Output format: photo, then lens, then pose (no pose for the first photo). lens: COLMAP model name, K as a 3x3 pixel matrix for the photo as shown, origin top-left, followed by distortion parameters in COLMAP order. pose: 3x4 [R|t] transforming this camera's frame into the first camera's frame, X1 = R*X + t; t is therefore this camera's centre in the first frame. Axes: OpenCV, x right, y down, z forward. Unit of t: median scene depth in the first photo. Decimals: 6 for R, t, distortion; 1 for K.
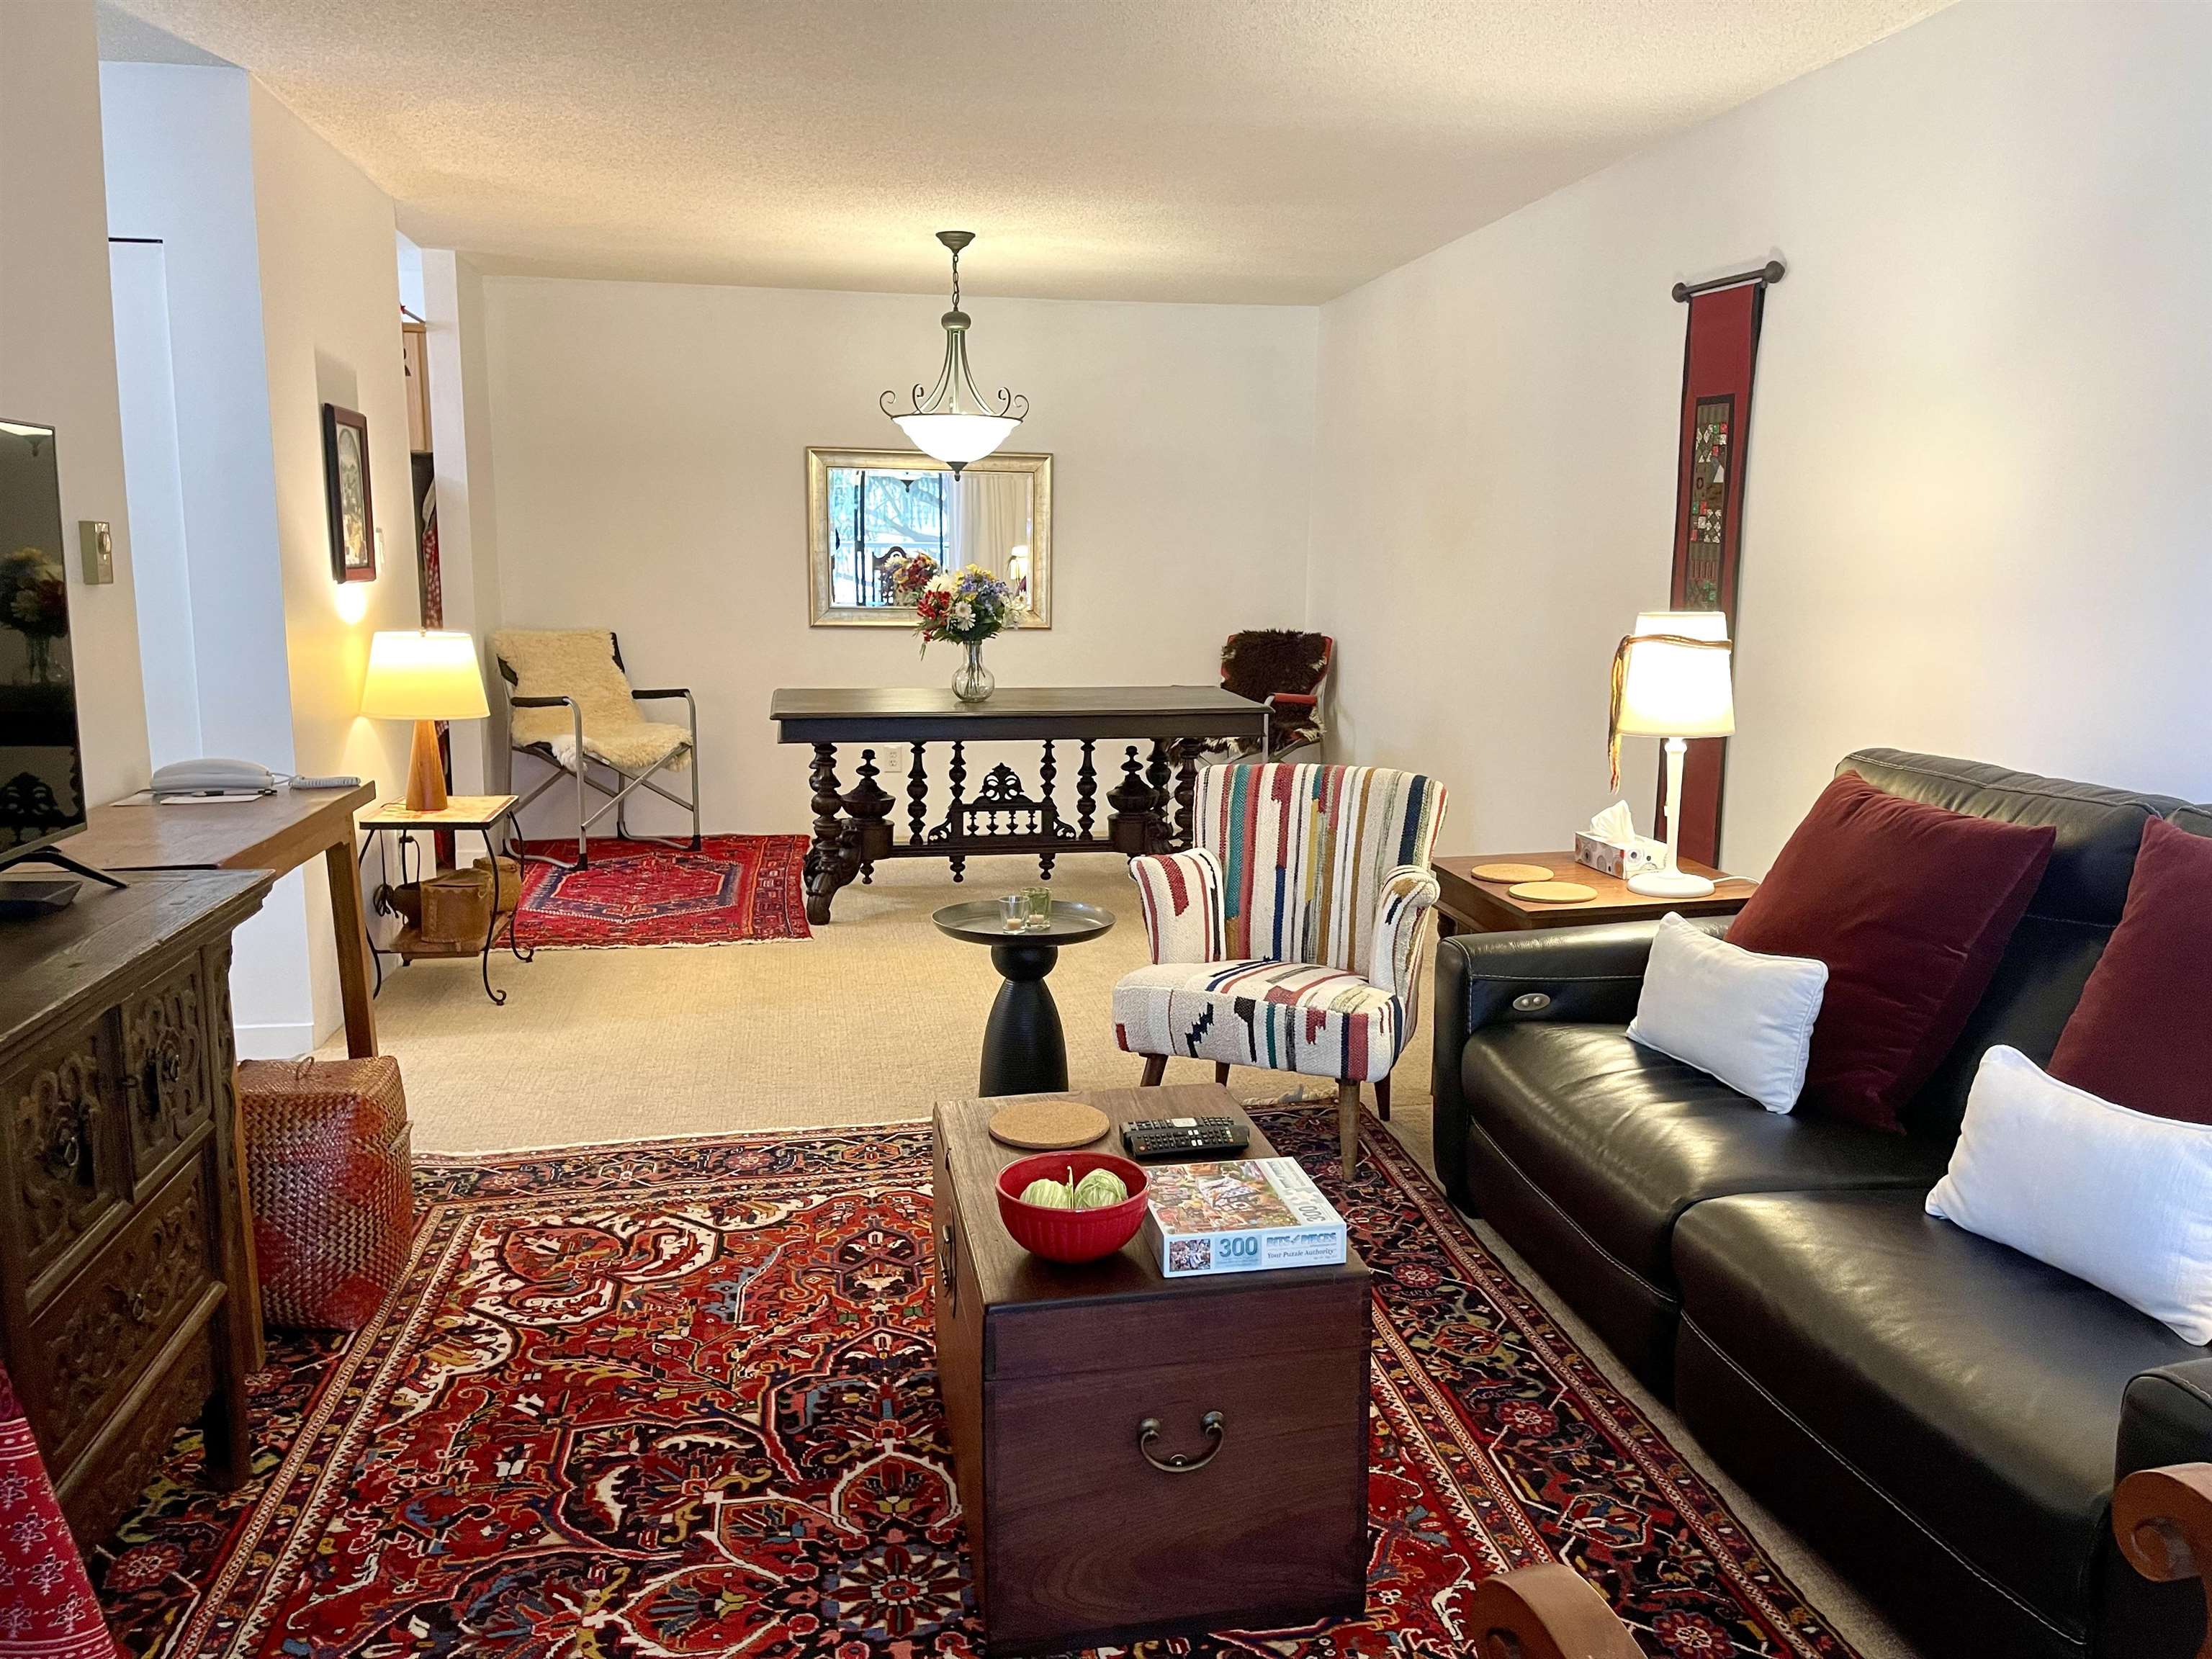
lens RADIAL K [[1670.5, 0, 1119.2], [0, 1670.5, 818.5], [0, 0, 1]] dist [0.066336, -0.084184]
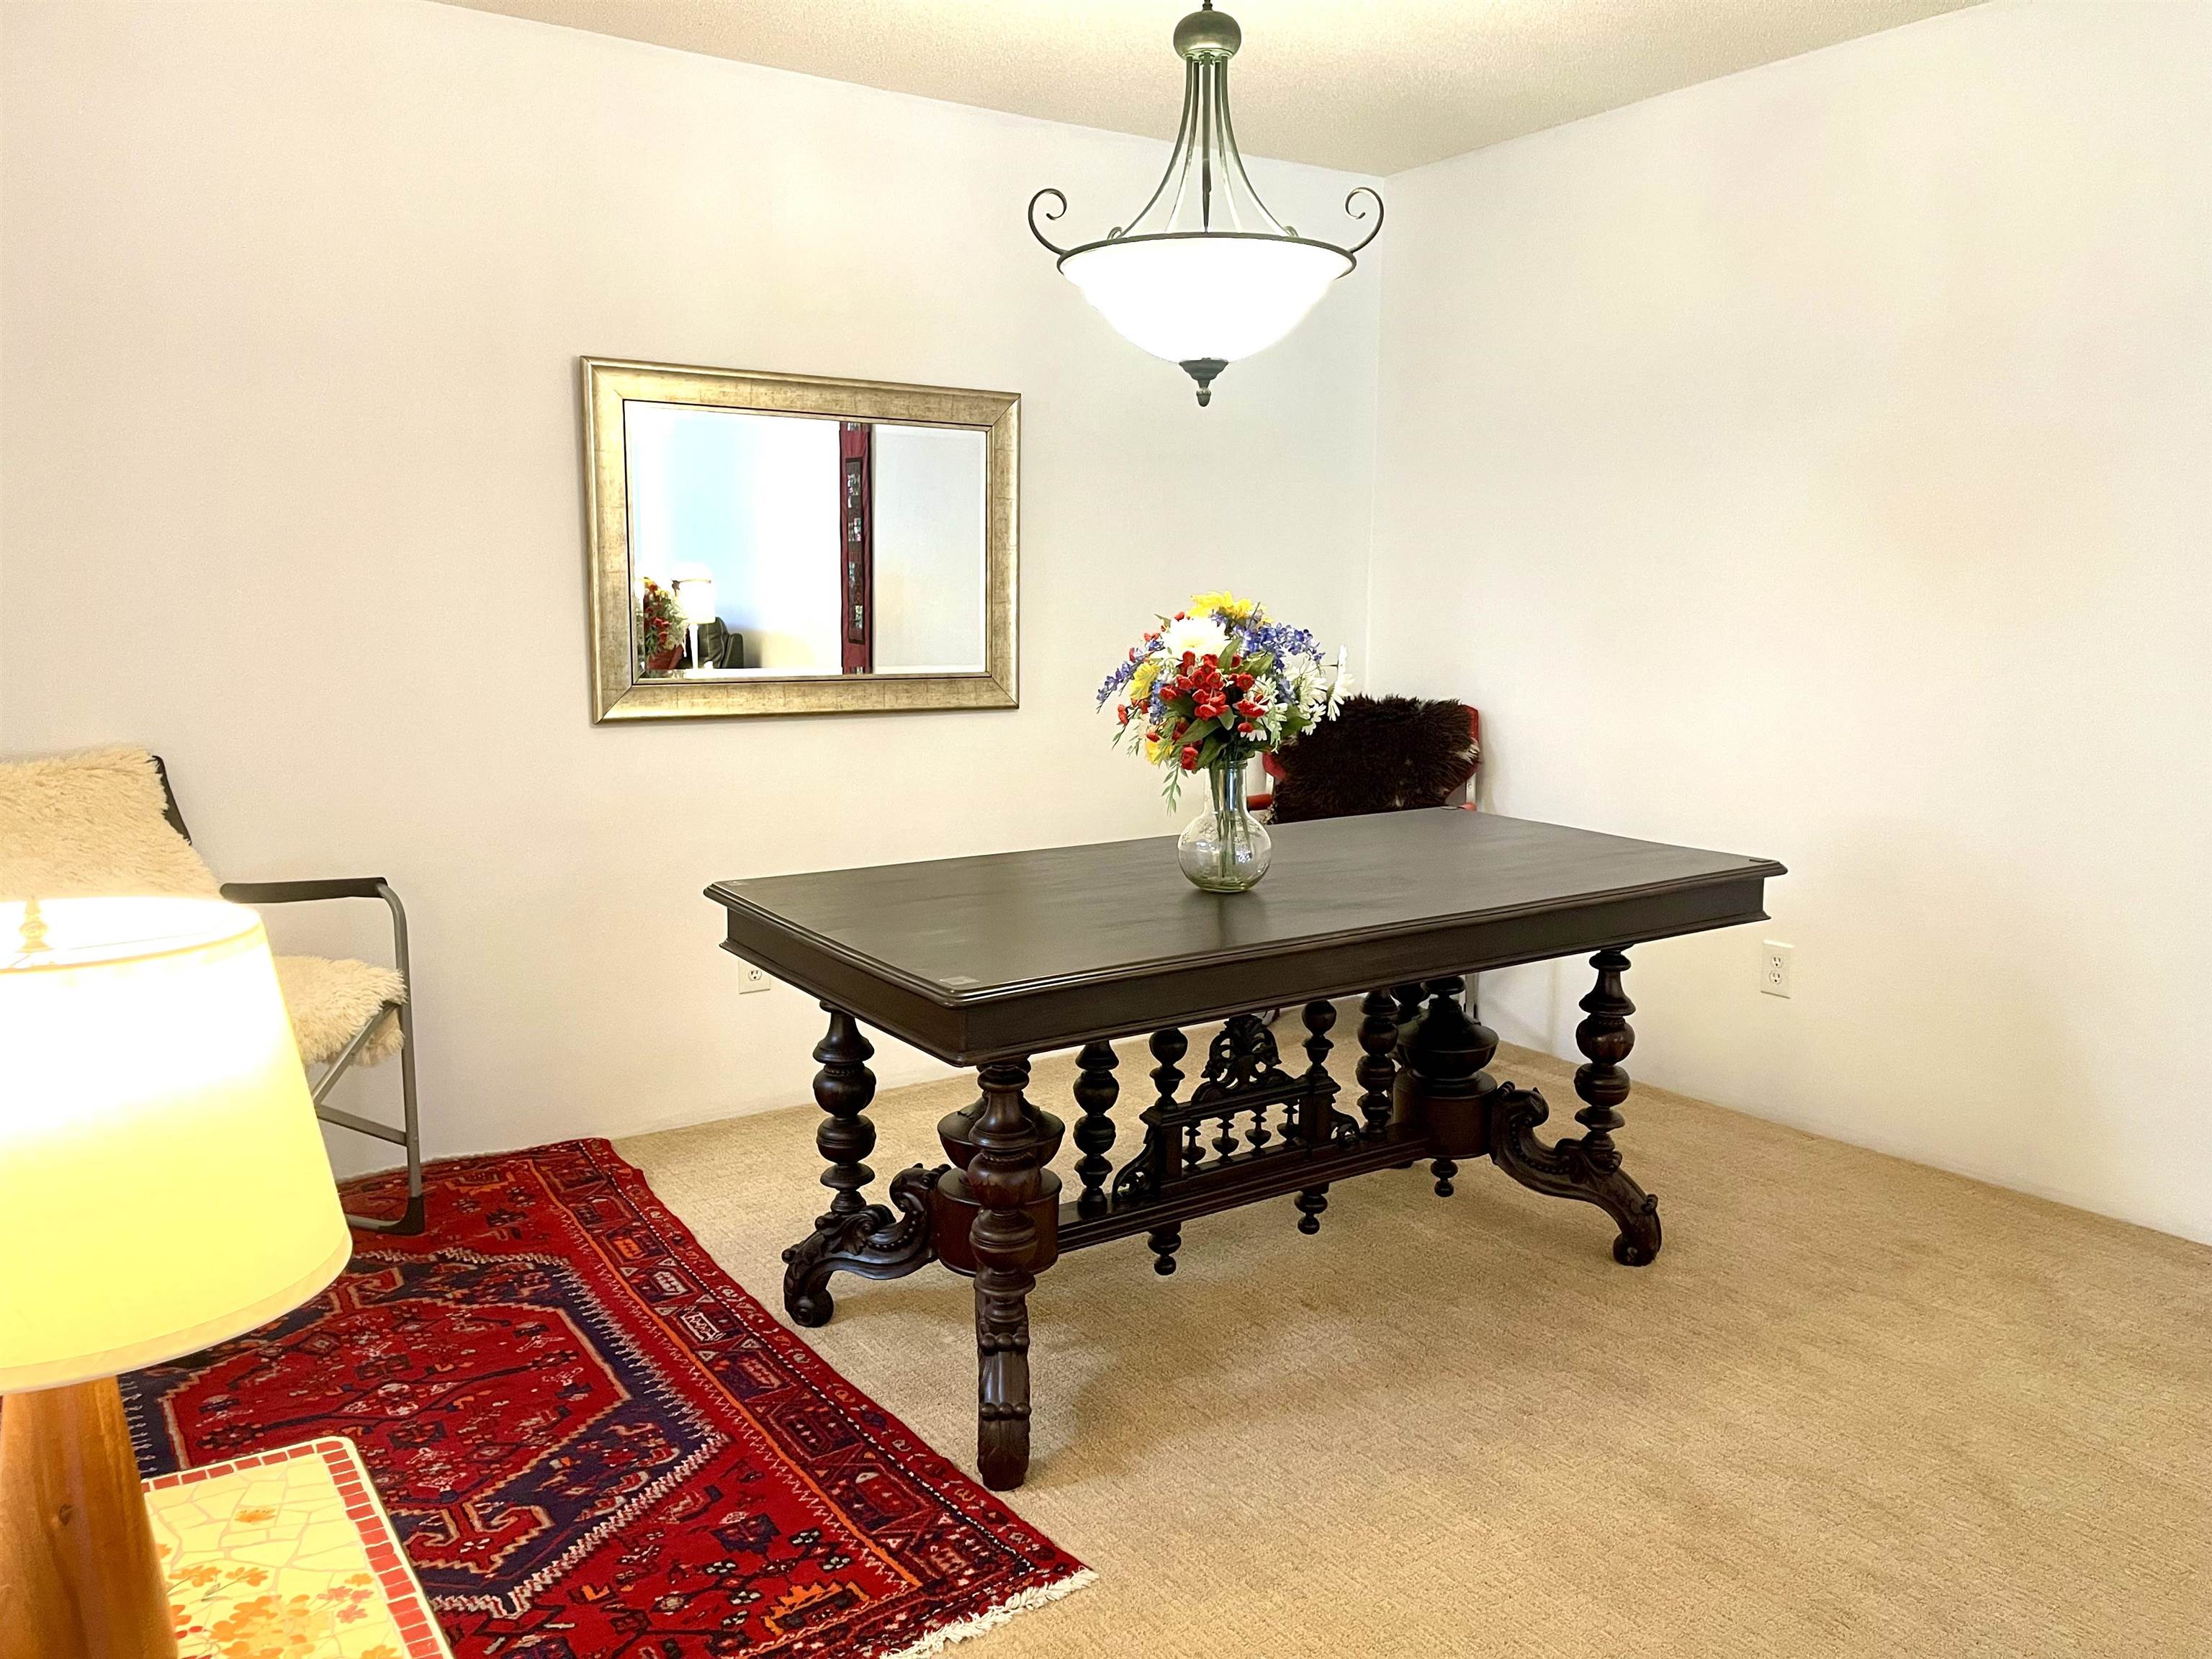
lens RADIAL K [[1670.5, 0, 1112.8], [0, 1670.5, 832.9], [0, 0, 1]] dist [0.066336, -0.084184]
pose [[0.916168, -0.064247, 0.395611, -0.545631], [0.067226, 0.997718, 0.006343, -0.167898], [-0.395115, 0.020784, 0.918396, 1.093354]]
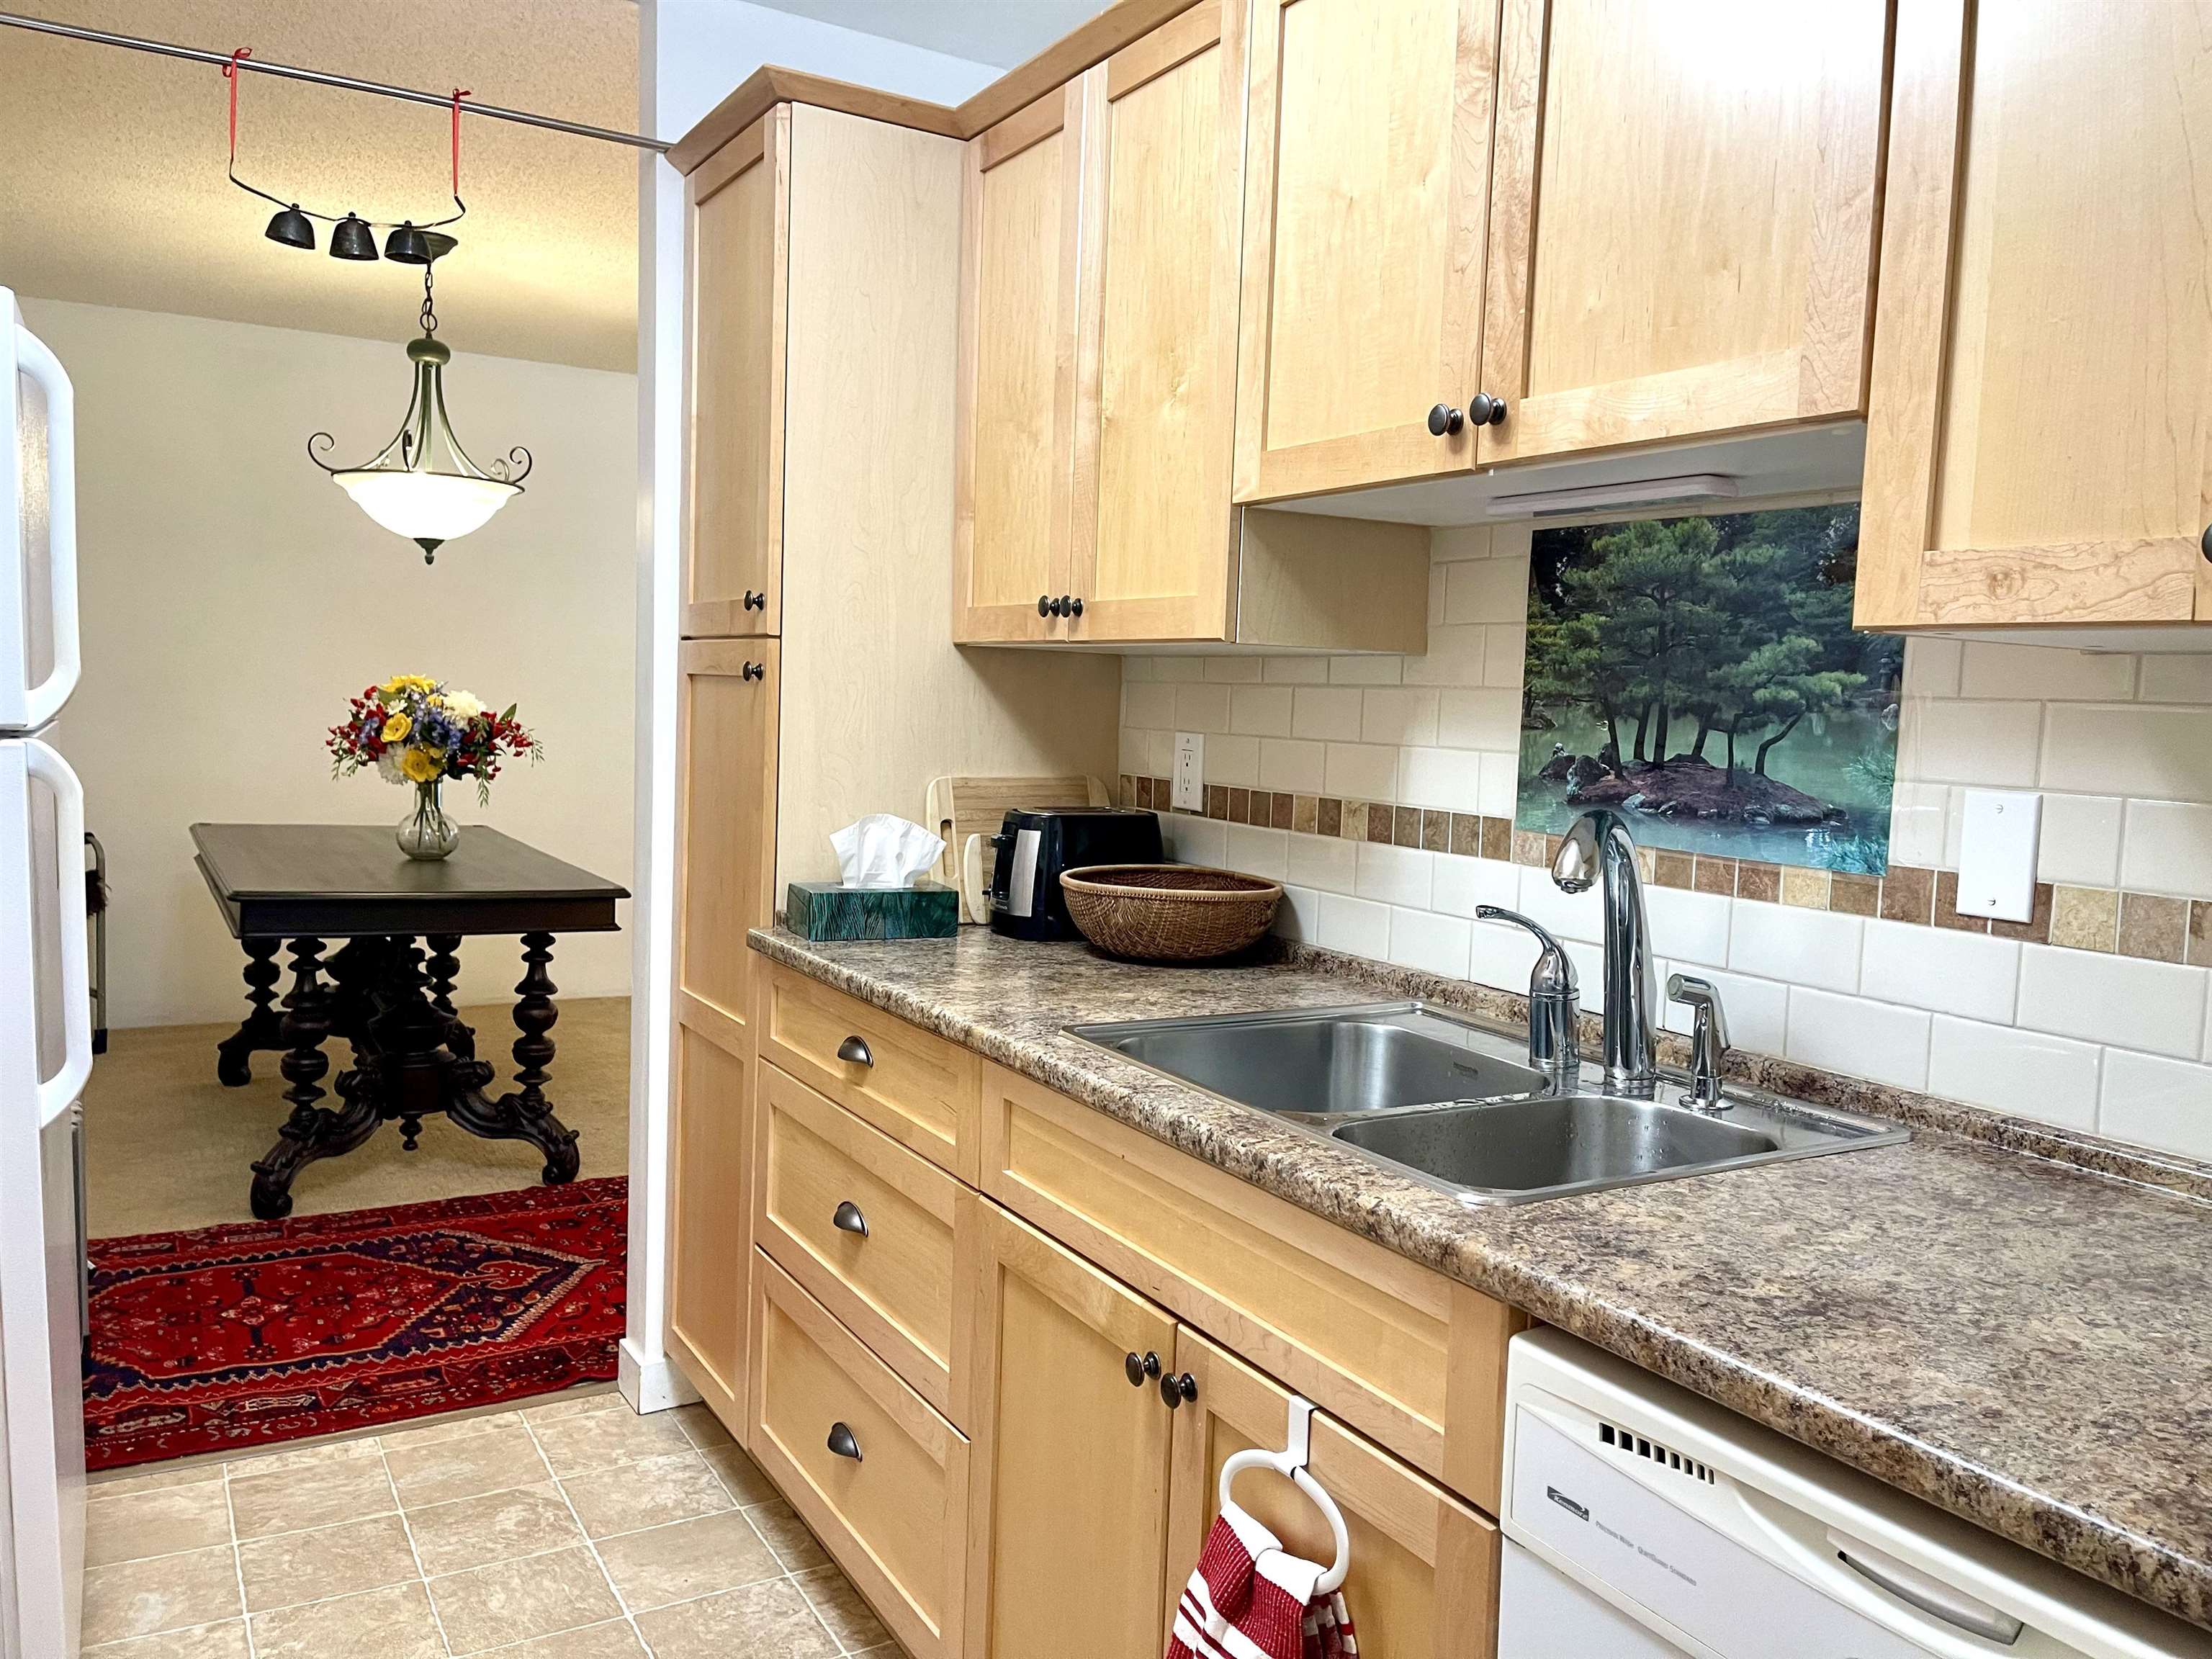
lens RADIAL K [[1670.5, 0, 1123.0], [0, 1670.5, 823.9], [0, 0, 1]] dist [0.066336, -0.084184]
pose [[-0.345501, -0.092081, 0.933890, -1.638140], [0.105414, 0.985067, 0.136125, -0.285185], [-0.932479, 0.145476, -0.330635, 1.768801]]
